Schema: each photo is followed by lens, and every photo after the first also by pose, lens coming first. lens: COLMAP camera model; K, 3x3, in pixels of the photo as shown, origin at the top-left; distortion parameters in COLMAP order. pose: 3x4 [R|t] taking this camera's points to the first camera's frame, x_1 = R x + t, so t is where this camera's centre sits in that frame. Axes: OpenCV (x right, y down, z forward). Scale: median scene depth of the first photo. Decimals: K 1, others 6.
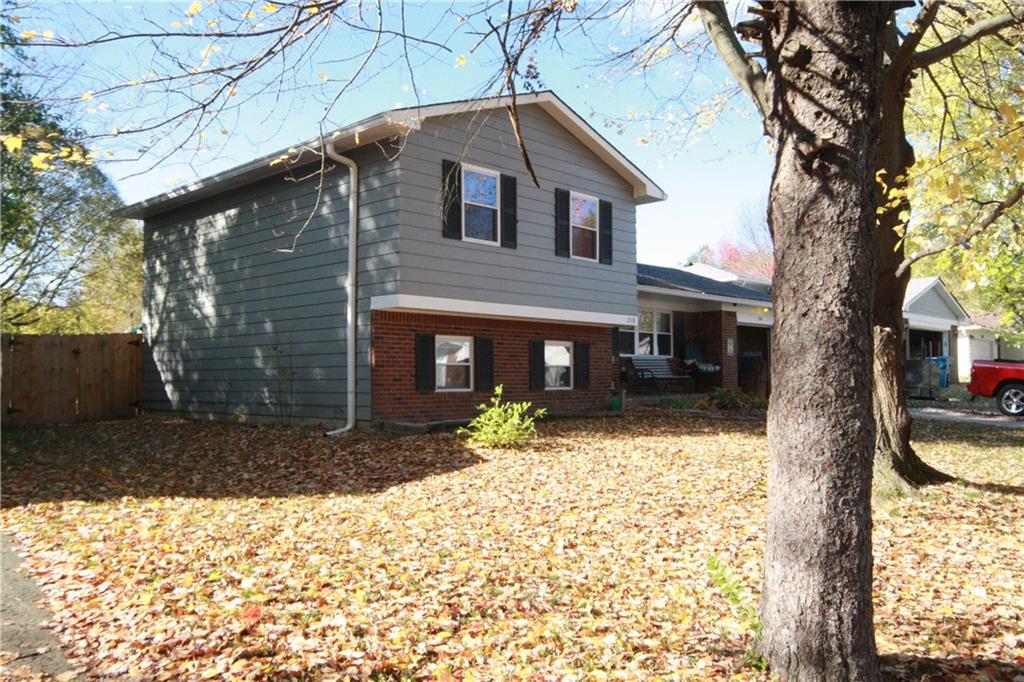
lens RADIAL K [[839.3, 0, 514.7], [0, 839.3, 339.6], [0, 0, 1]] dist [0.009672, 0.001310]
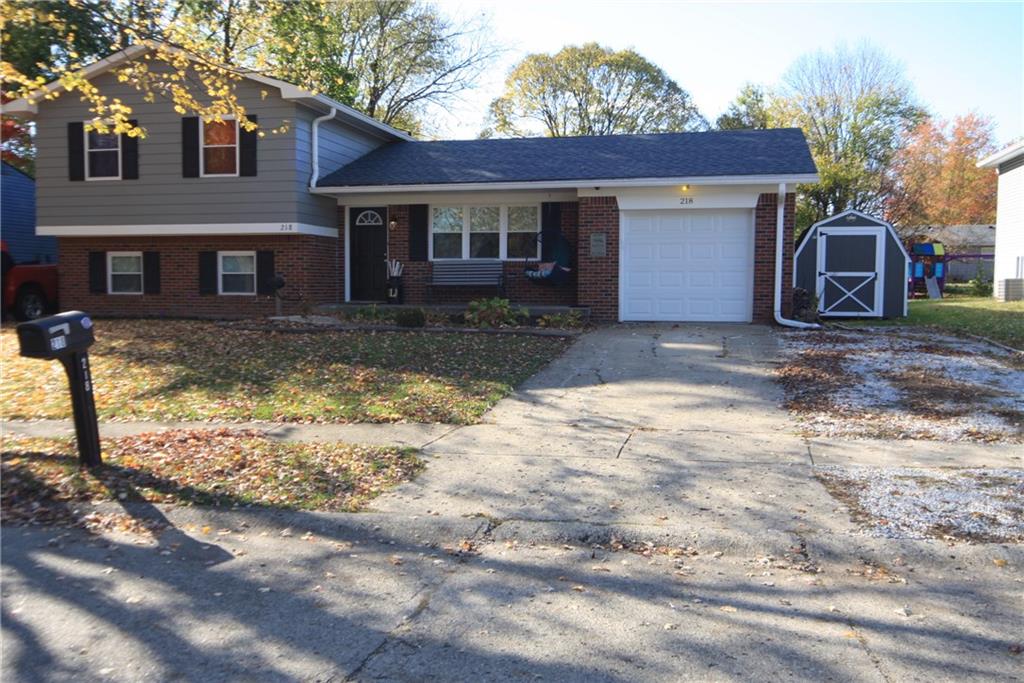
lens RADIAL K [[935.9, 0, 510.8], [0, 935.9, 342.0], [0, 0, 1]] dist [-0.013218, 0.000000]
pose [[0.491449, 0.059205, -0.868892, 1.361939], [0.036320, 0.995425, 0.088370, 0.026486], [0.870149, -0.074988, 0.487050, 0.731751]]
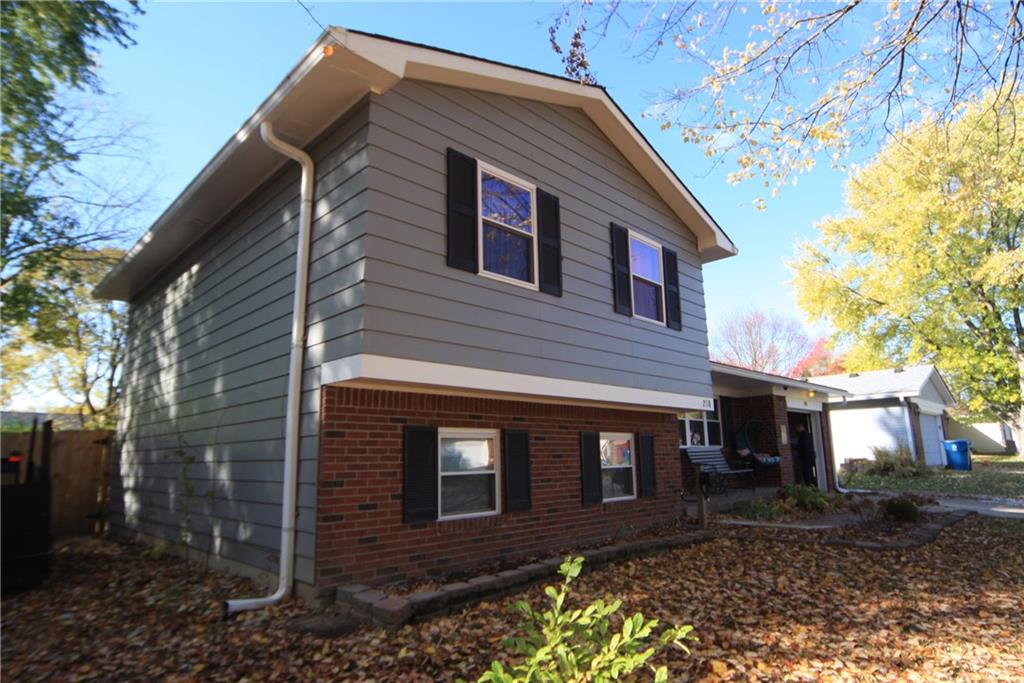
lens RADIAL K [[572.1, 0, 511.1], [0, 572.1, 343.6], [0, 0, 1]] dist [-0.013714, 0.003185]
pose [[0.998919, -0.019154, -0.042357, -0.018467], [0.012804, 0.989289, -0.145410, -0.004140], [0.044689, 0.144711, 0.988464, 0.506843]]
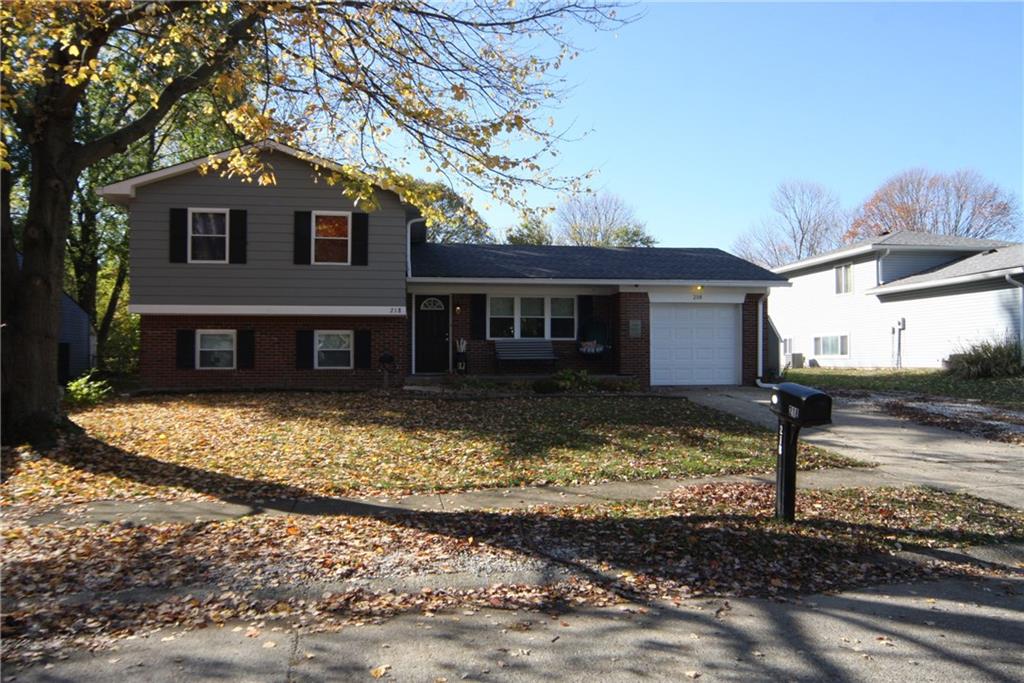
lens RADIAL K [[700.2, 0, 509.2], [0, 700.2, 344.3], [0, 0, 1]] dist [-0.011622, -0.002001]
pose [[0.770479, -0.009179, -0.637399, 0.957158], [0.028682, 0.999383, 0.020278, 0.009503], [0.636820, -0.033906, 0.770267, 0.373293]]
